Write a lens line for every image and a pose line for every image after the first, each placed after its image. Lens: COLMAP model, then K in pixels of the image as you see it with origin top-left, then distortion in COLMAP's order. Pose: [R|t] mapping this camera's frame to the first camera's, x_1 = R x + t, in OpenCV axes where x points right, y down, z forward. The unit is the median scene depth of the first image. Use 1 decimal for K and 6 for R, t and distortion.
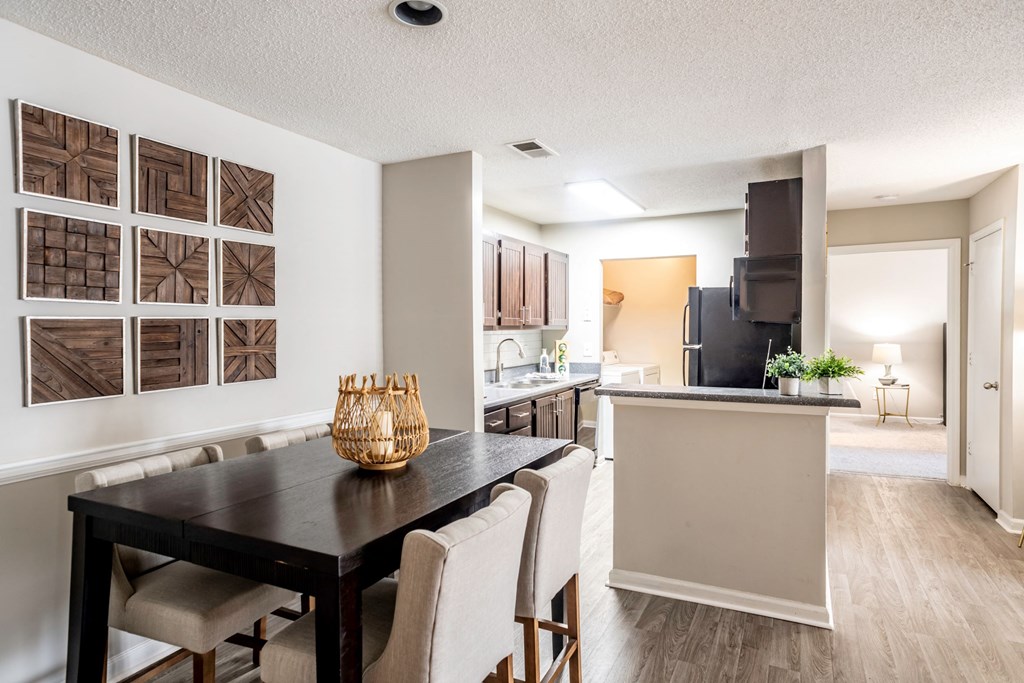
lens RADIAL K [[585.4, 0, 518.2], [0, 585.4, 331.6], [0, 0, 1]] dist [0.002445, 0.011499]
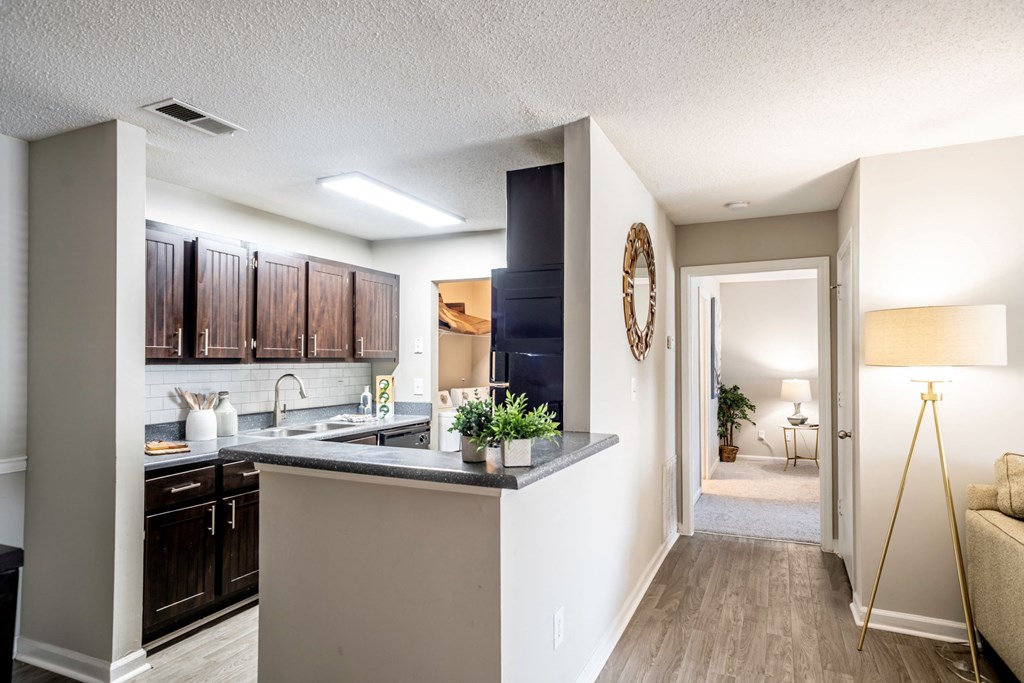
lens RADIAL K [[585.4, 0, 507.1], [0, 585.4, 348.2], [0, 0, 1]] dist [0.002445, 0.011499]
pose [[0.999622, 0.003562, 0.027245, 0.283886], [-0.002805, 0.999609, -0.027805, -0.002131], [-0.027333, 0.027718, 0.999242, 0.187093]]
